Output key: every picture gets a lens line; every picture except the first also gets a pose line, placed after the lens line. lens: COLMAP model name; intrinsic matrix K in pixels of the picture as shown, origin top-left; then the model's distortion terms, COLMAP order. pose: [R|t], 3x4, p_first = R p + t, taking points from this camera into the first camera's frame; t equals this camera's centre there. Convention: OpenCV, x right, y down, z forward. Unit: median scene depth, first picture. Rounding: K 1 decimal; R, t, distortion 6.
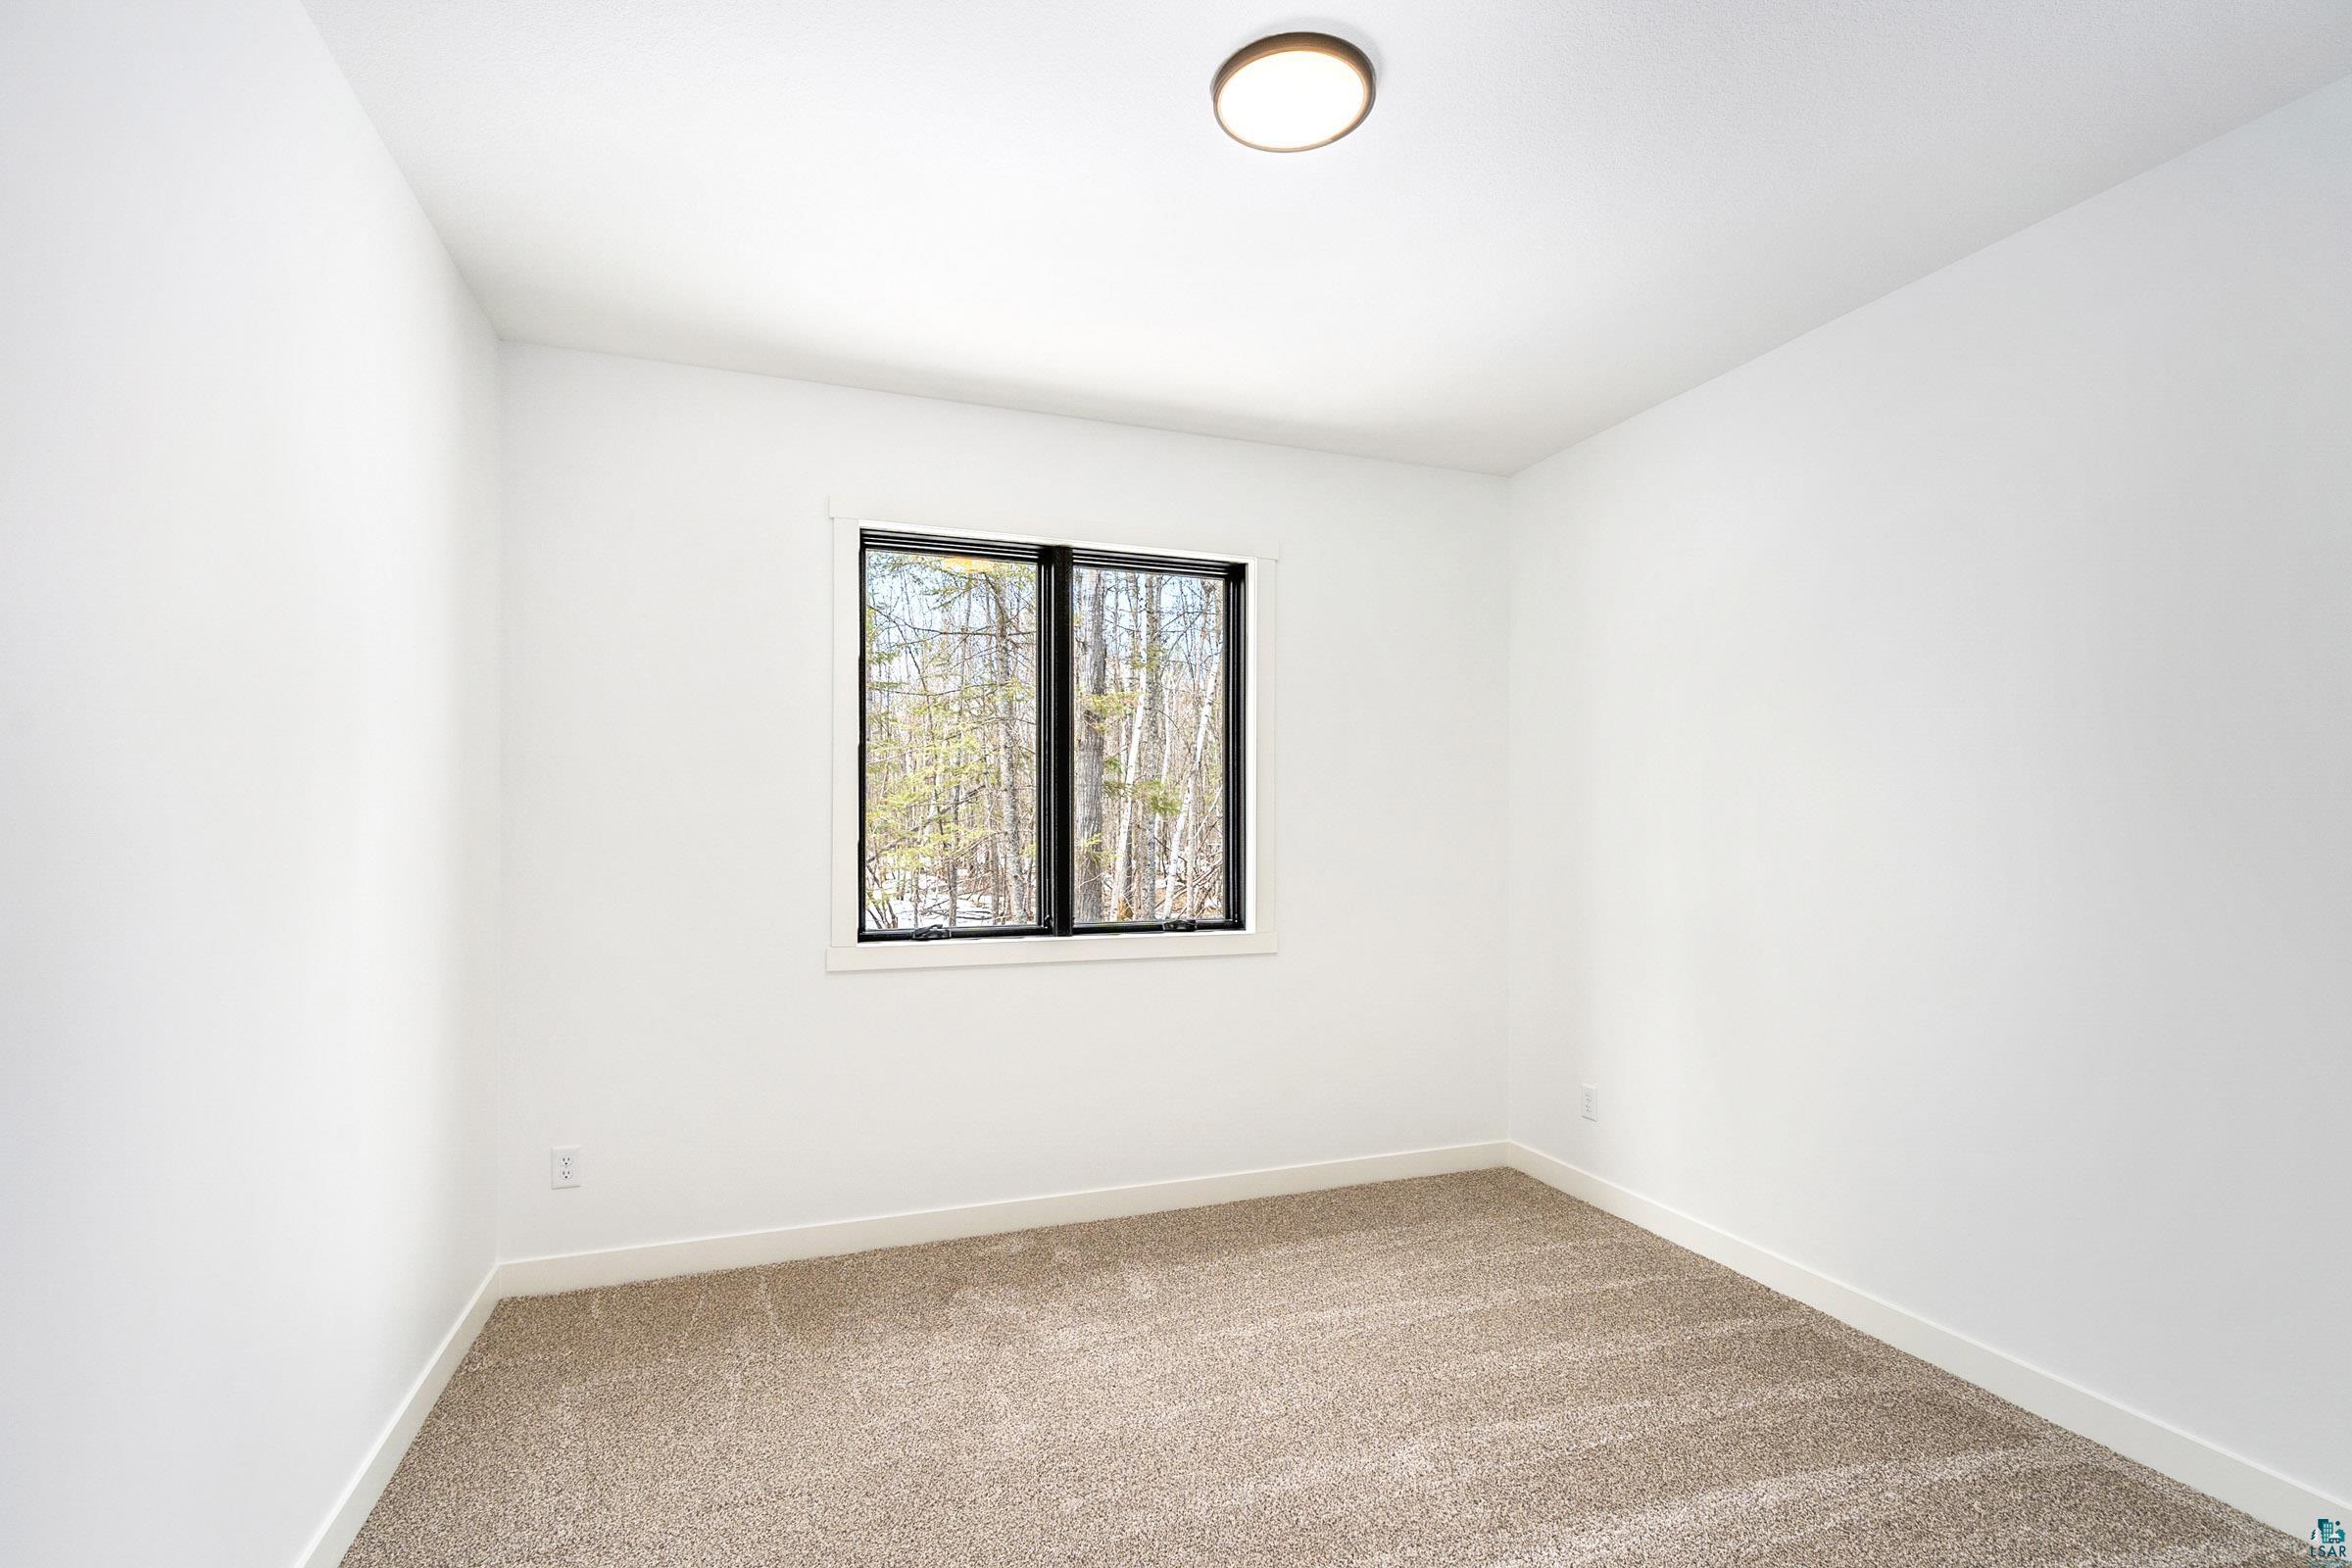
lens RADIAL K [[1130.2, 0, 1176.8], [0, 1130.2, 821.9], [0, 0, 1]] dist [-0.002805, -0.000167]
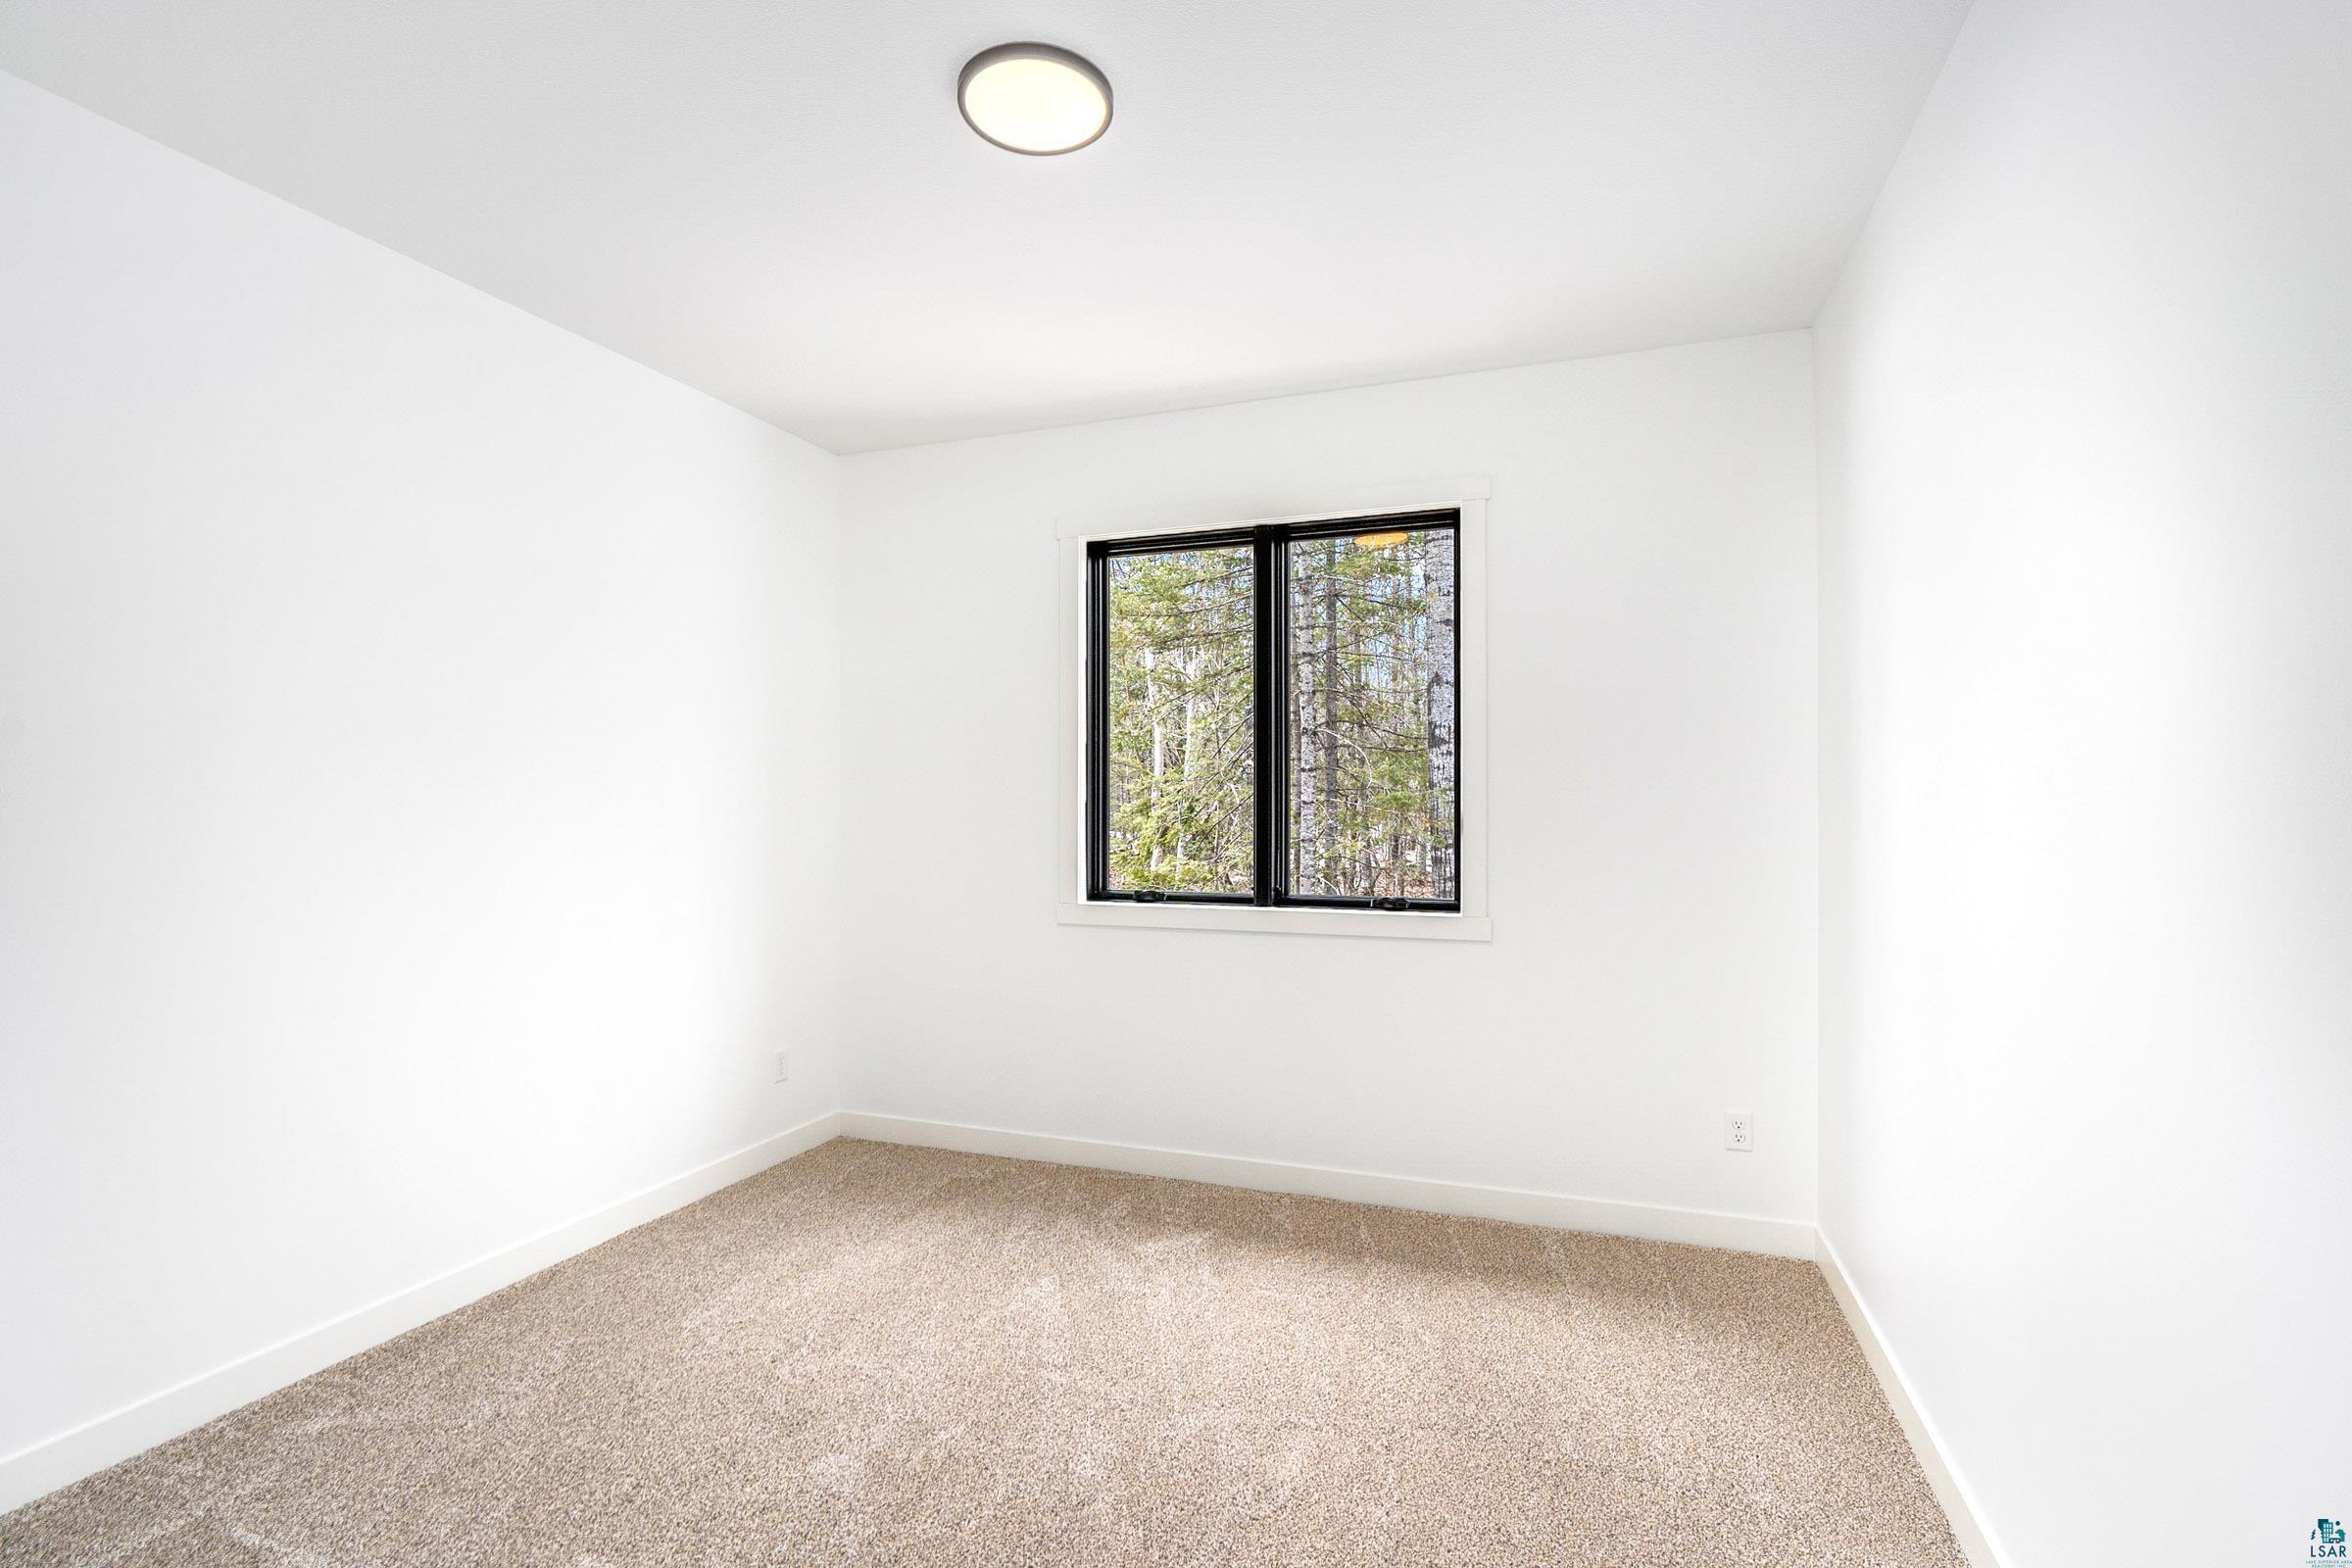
lens RADIAL K [[1108.9, 0, 1176.0], [0, 1108.9, 784.0], [0, 0, 1]] dist [0.001265, -0.000049]
pose [[0.736033, -0.009223, -0.676883, 0.514793], [0.003095, 0.999943, -0.010258, 0.000750], [0.676939, 0.005455, 0.736019, 0.205861]]
